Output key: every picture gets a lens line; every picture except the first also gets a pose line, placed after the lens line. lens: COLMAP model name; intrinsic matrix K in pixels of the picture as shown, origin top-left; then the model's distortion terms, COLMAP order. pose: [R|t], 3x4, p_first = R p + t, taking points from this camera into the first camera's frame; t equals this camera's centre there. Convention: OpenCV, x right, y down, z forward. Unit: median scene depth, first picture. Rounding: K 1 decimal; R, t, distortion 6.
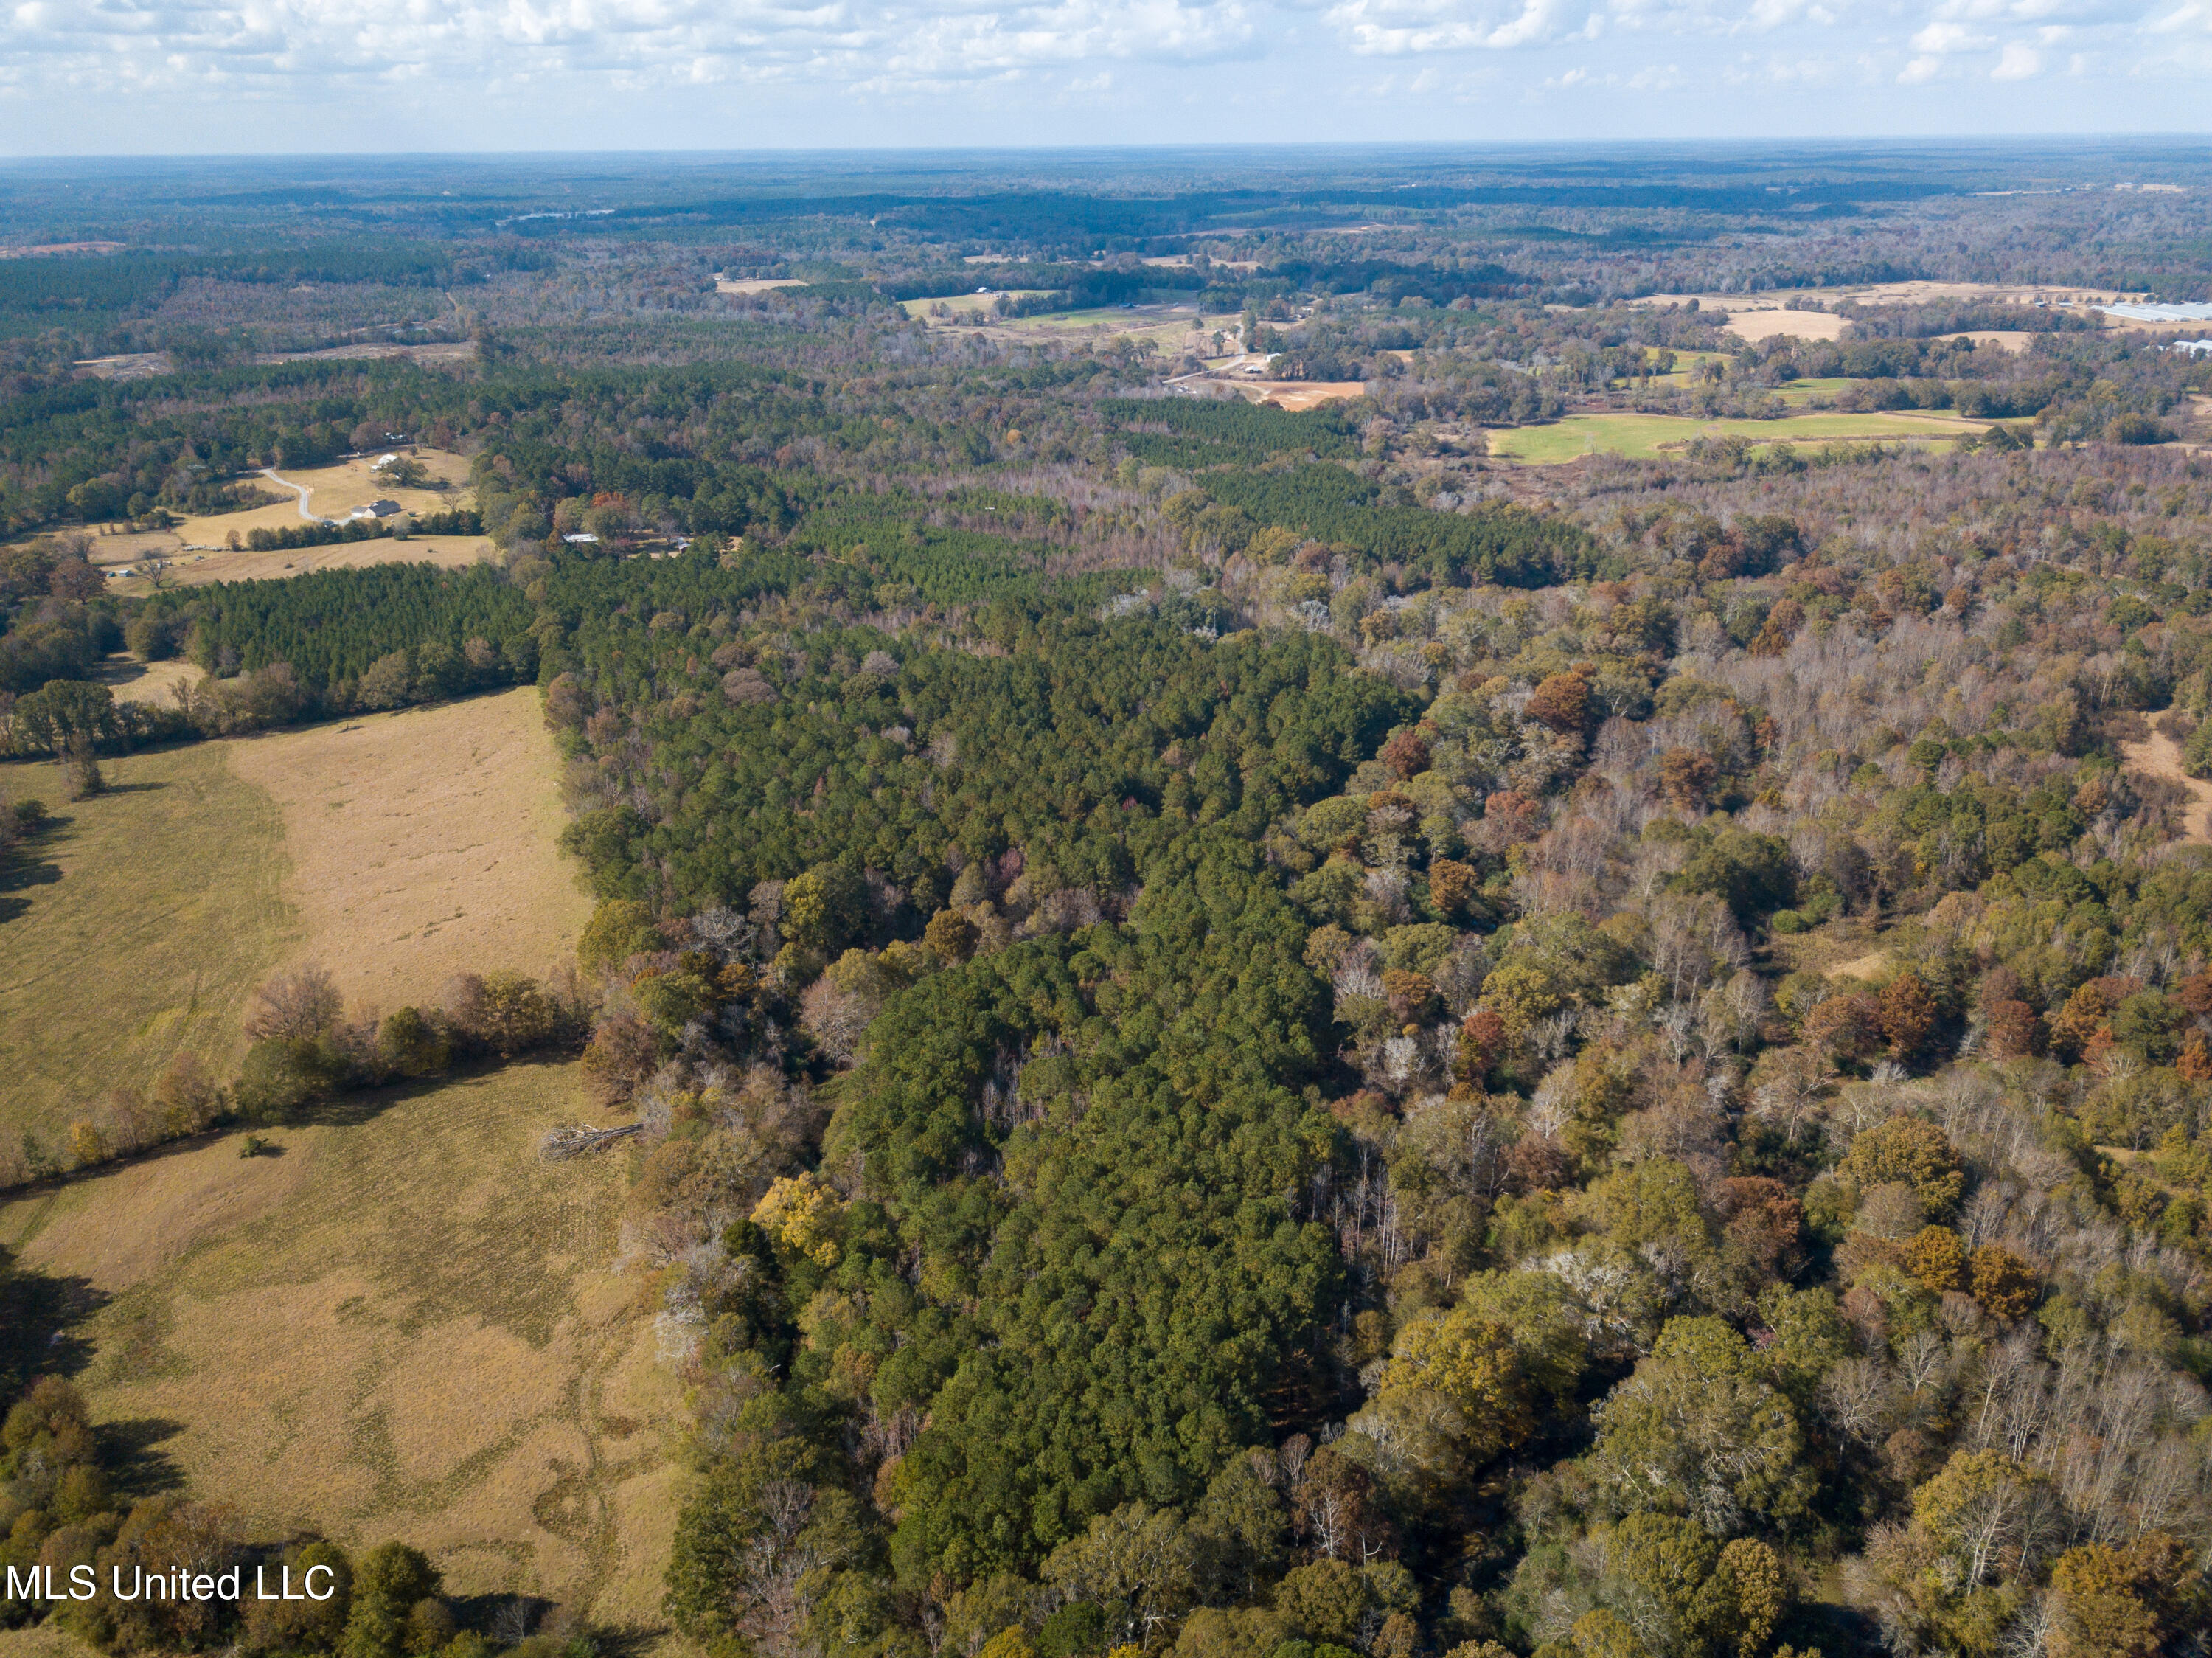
lens RADIAL K [[1689.4, 0, 1095.5], [0, 1689.4, 825.5], [0, 0, 1]] dist [0.020029, -0.023440]
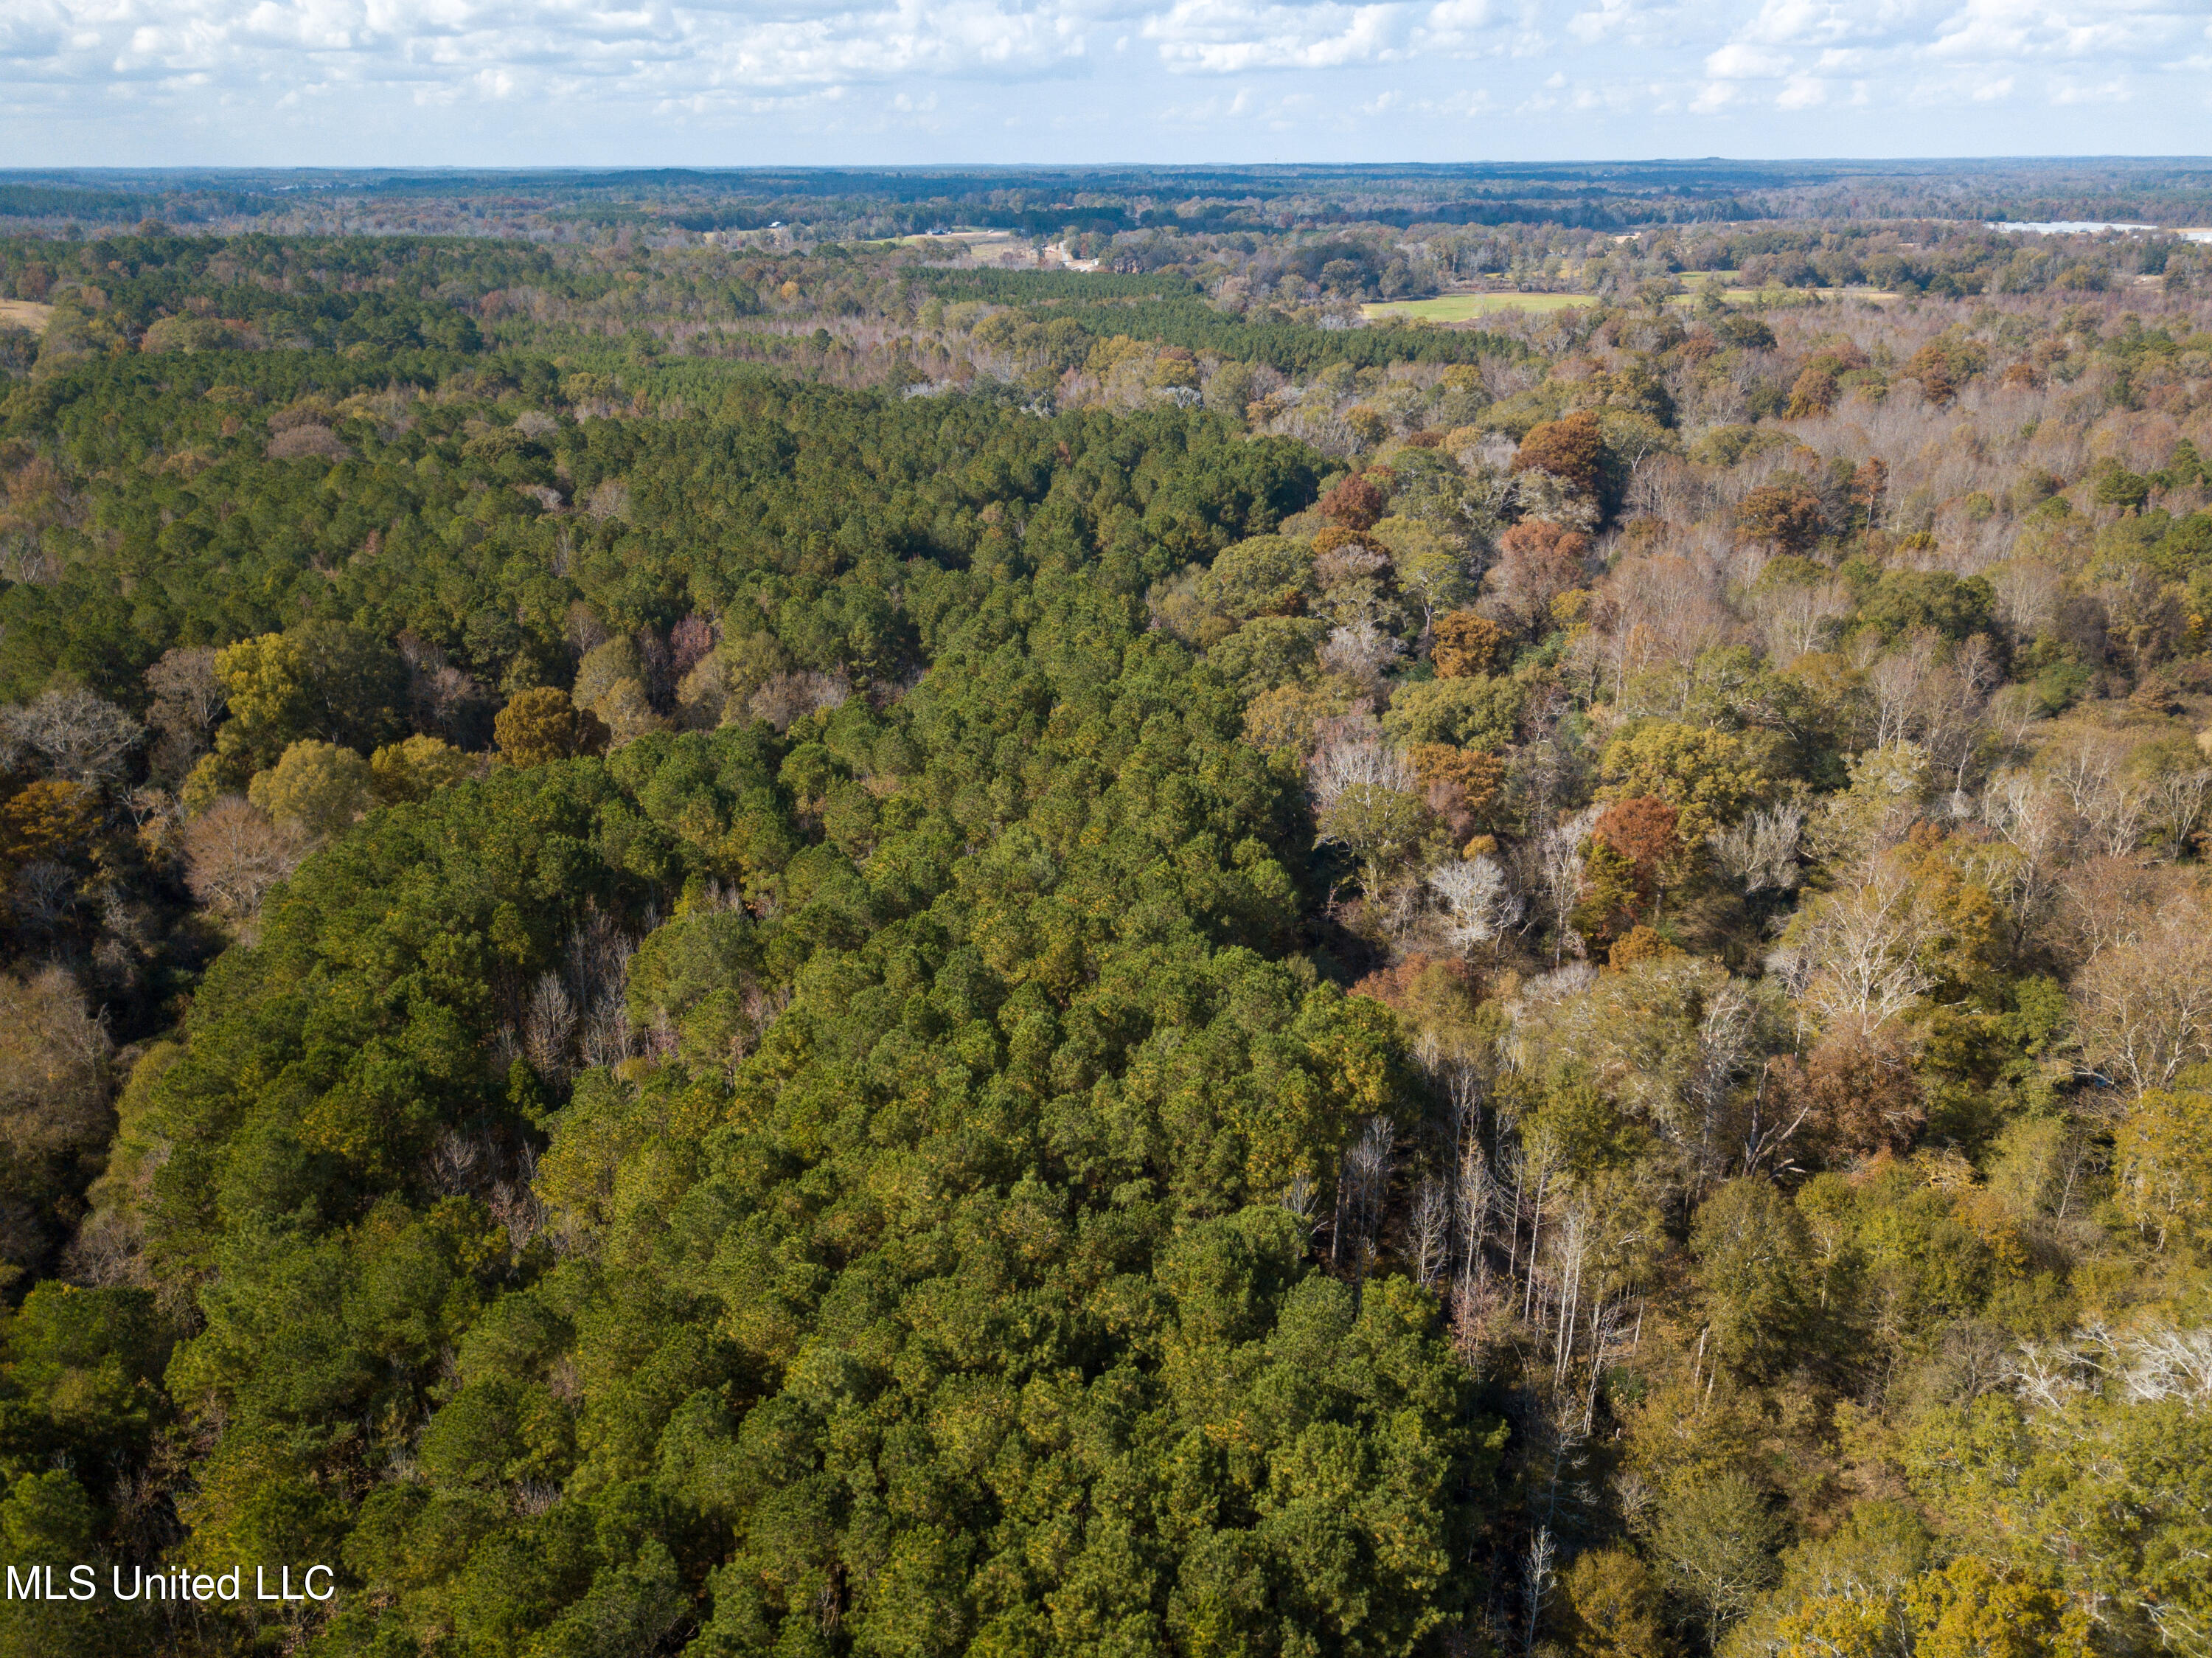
lens RADIAL K [[1689.4, 0, 1118.5], [0, 1689.4, 817.2], [0, 0, 1]] dist [0.020029, -0.023440]
pose [[0.993512, -0.030763, 0.109490, 0.029689], [0.032941, 0.999293, -0.018136, 0.109033], [-0.108854, 0.021625, 0.993822, 0.494954]]
